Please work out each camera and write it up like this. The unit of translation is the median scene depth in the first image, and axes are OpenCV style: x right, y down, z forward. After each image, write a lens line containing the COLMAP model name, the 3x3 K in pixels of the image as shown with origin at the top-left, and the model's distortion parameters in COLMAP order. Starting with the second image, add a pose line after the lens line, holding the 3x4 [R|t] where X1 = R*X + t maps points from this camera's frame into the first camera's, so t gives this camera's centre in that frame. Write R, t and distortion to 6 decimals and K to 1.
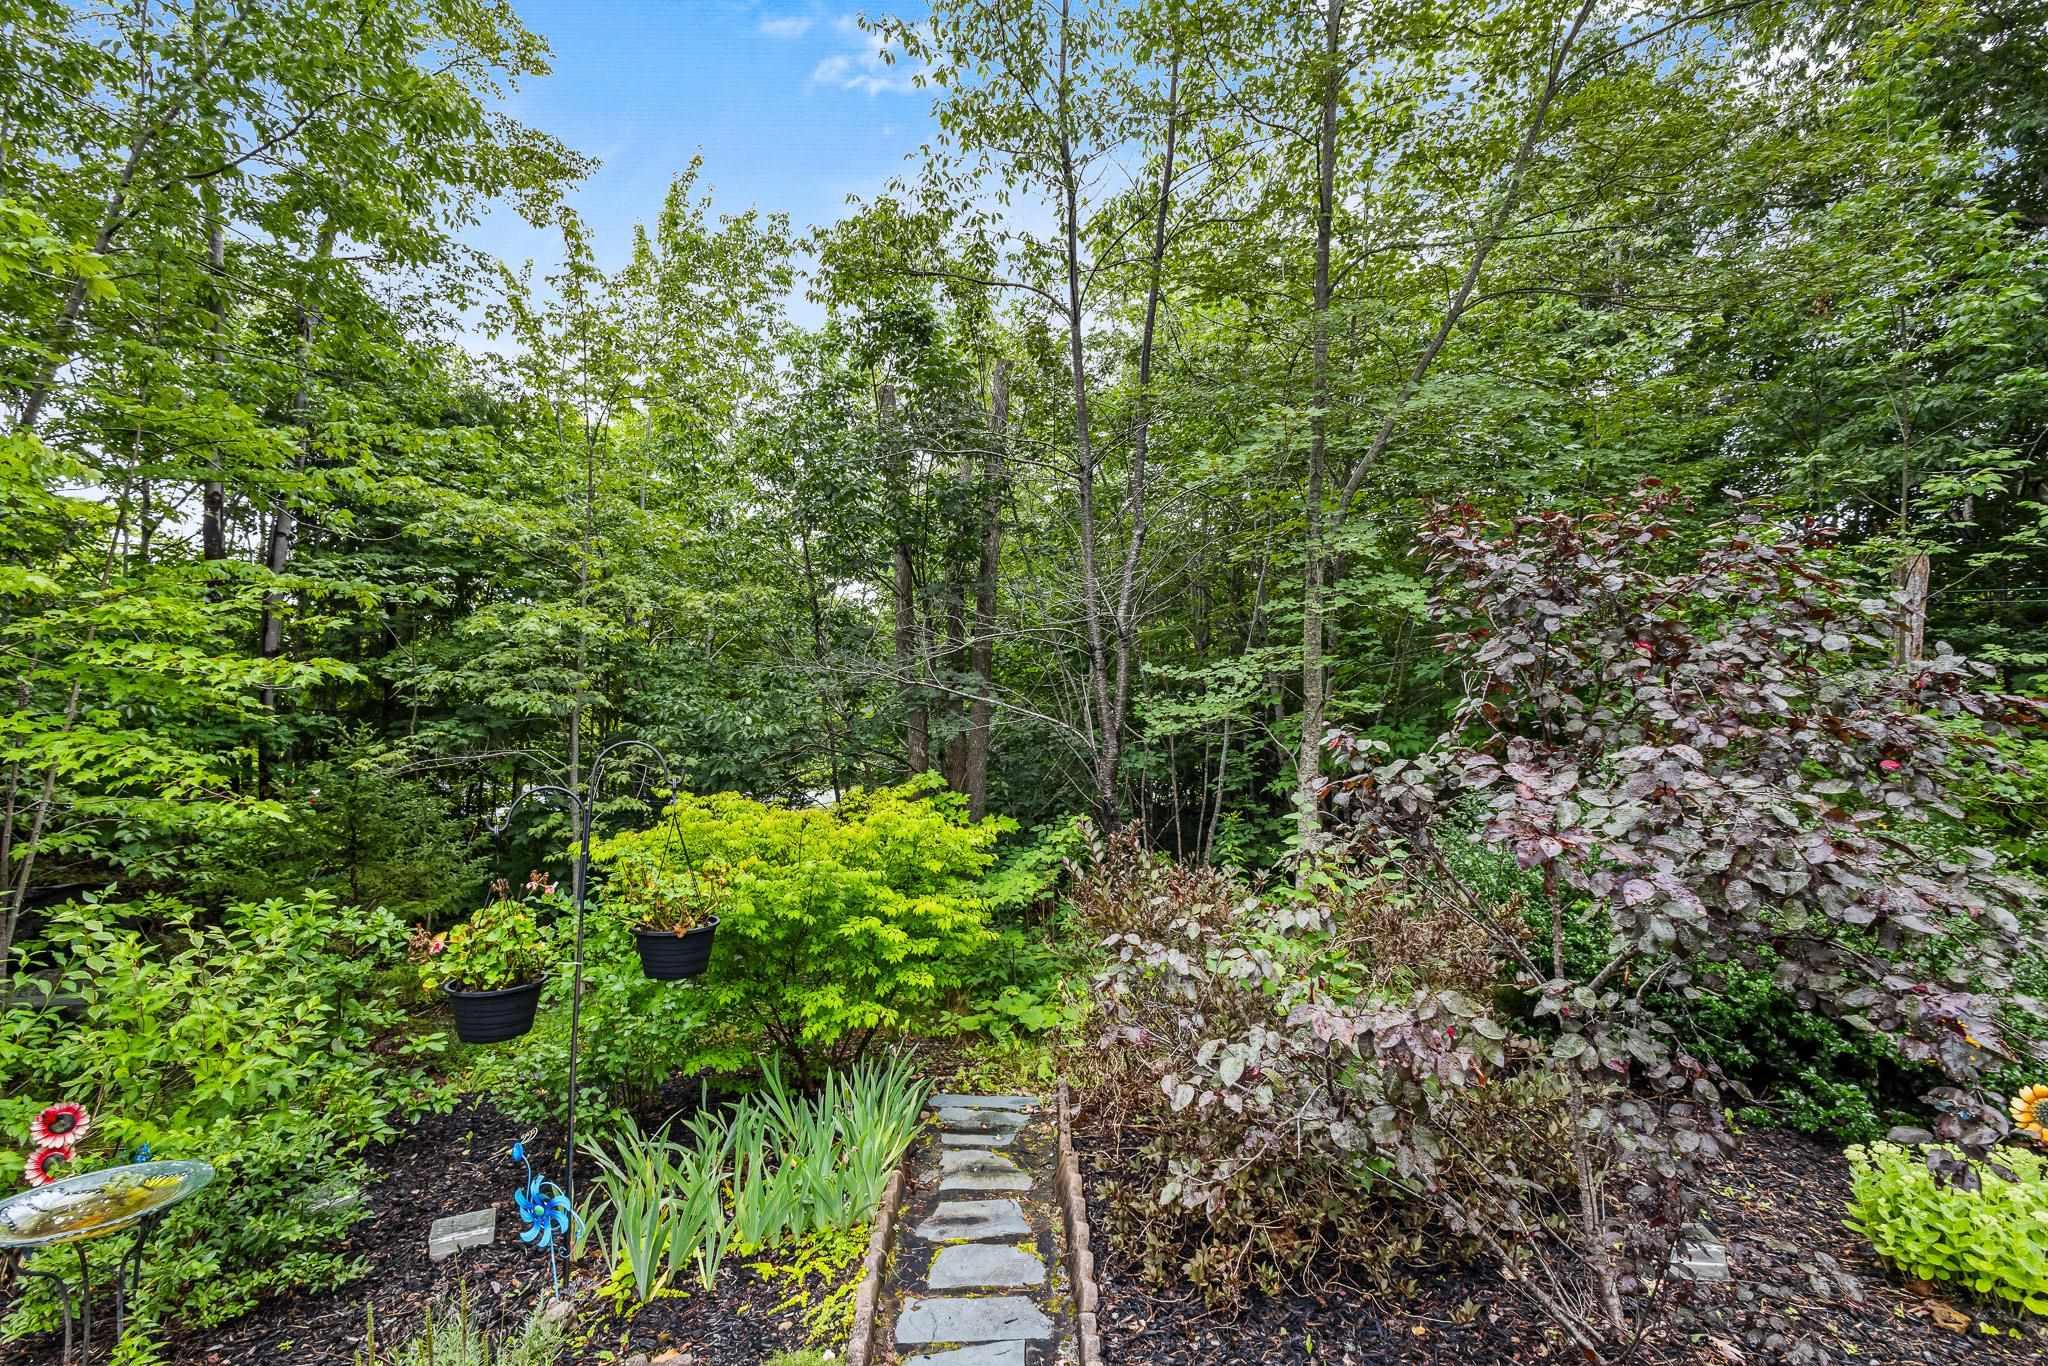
lens RADIAL K [[924.2, 0, 1024.0], [0, 924.2, 683.0], [0, 0, 1]] dist [0.000254, -0.000437]
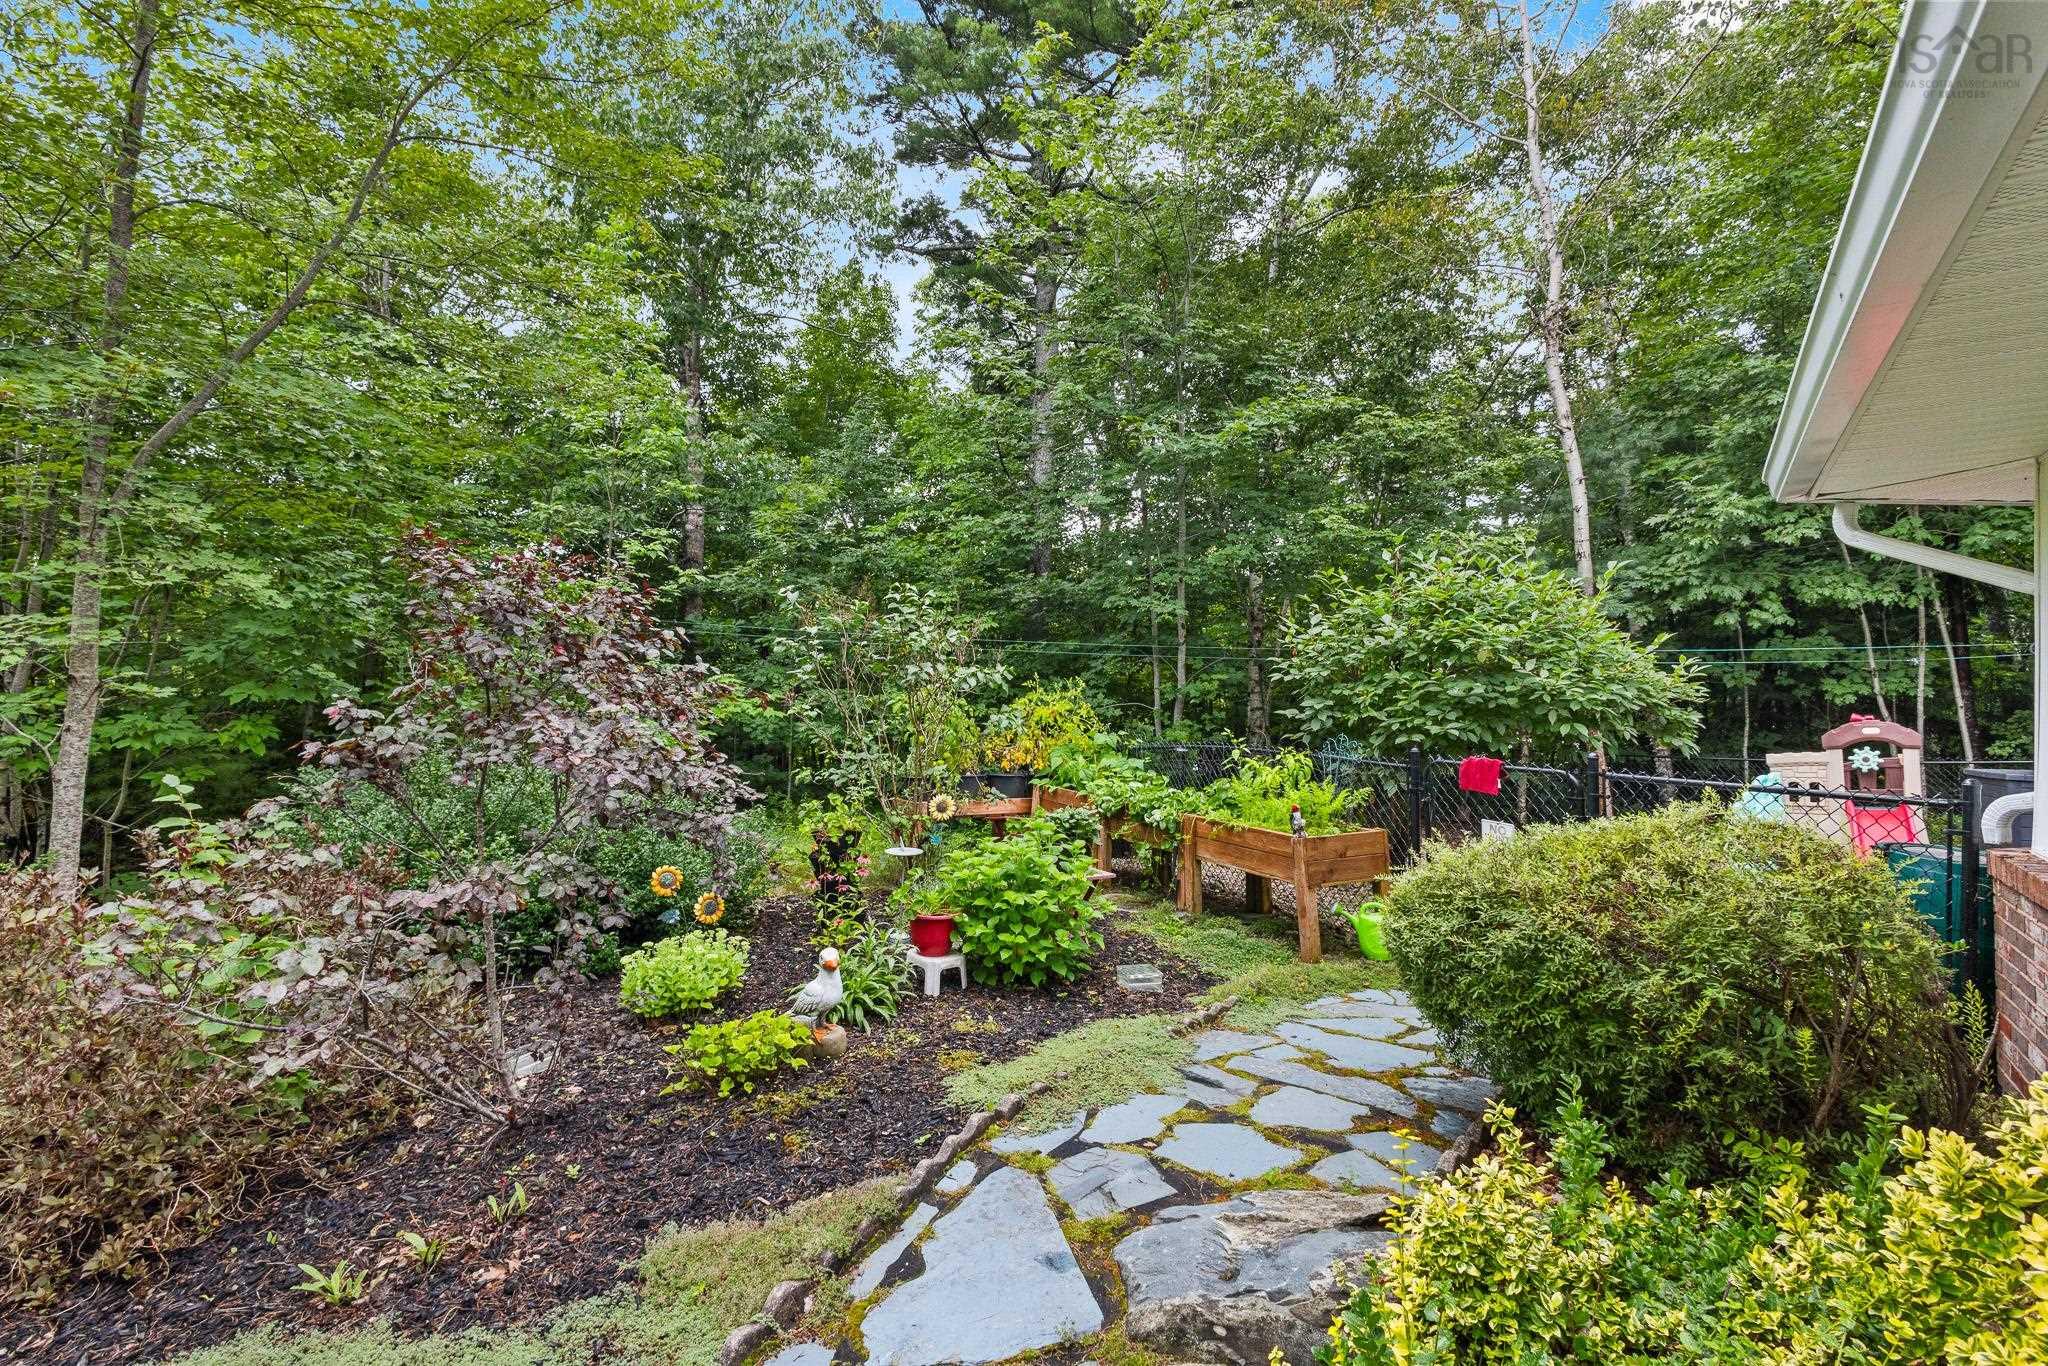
lens RADIAL K [[924.2, 0, 1024.0], [0, 924.2, 683.0], [0, 0, 1]] dist [0.000254, -0.000437]
pose [[0.341053, 0.024113, 0.939735, -0.484754], [-0.029746, 0.999447, -0.014850, 0.016922], [-0.939573, -0.022888, 0.341581, -0.256282]]
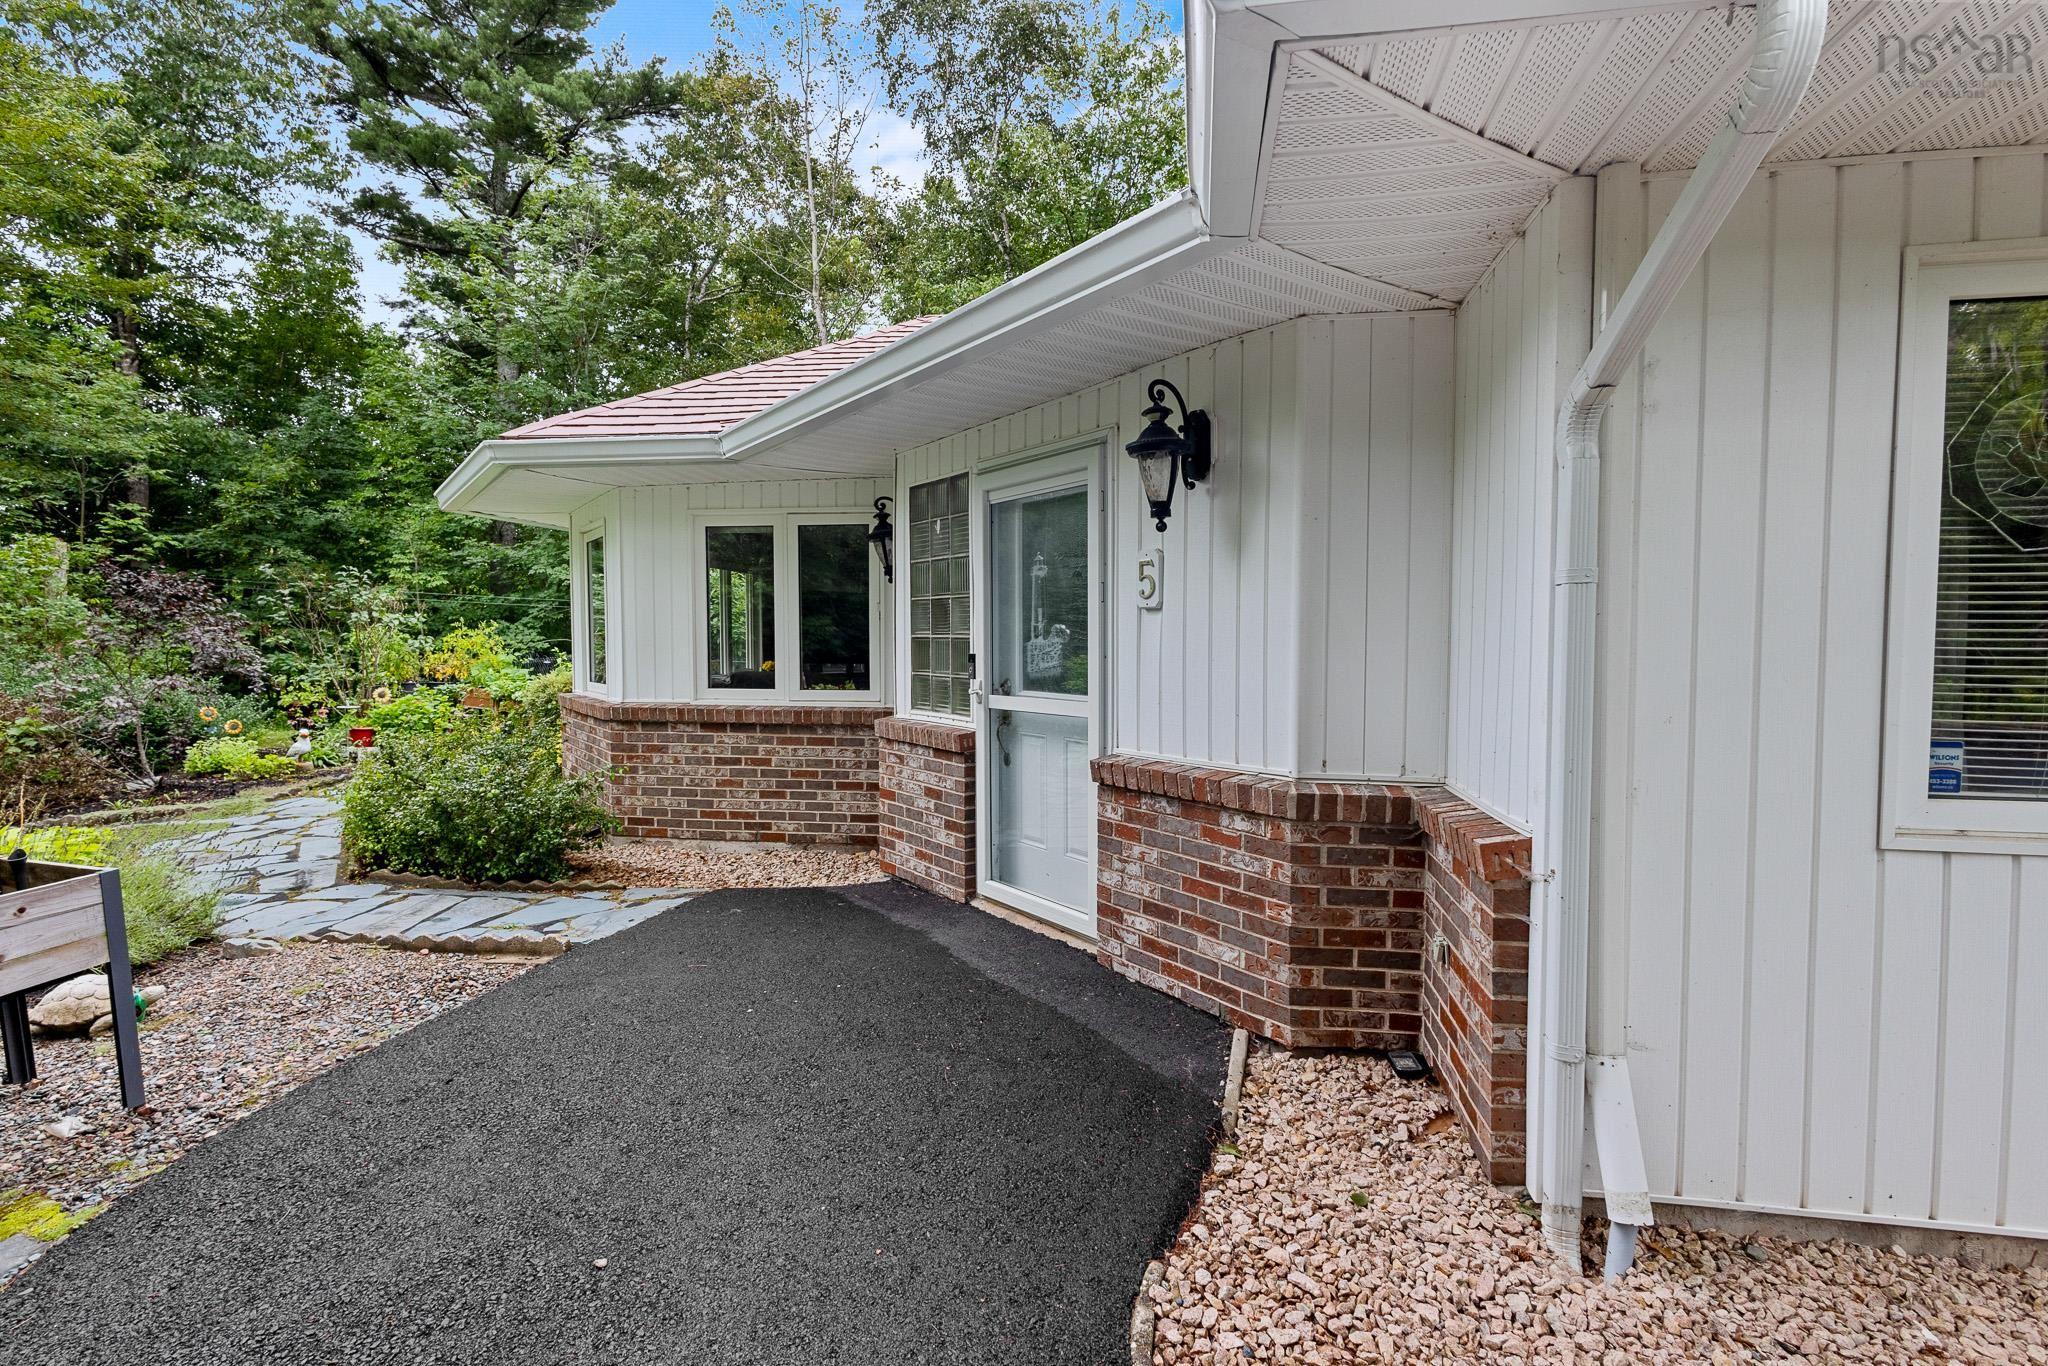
lens RADIAL K [[924.2, 0, 1024.0], [0, 924.2, 683.0], [0, 0, 1]] dist [0.000254, -0.000437]
pose [[-0.113905, -0.032481, 0.992961, -2.745037], [-0.026516, 0.999209, 0.029644, 0.056378], [-0.993138, -0.022953, -0.114676, -1.631573]]
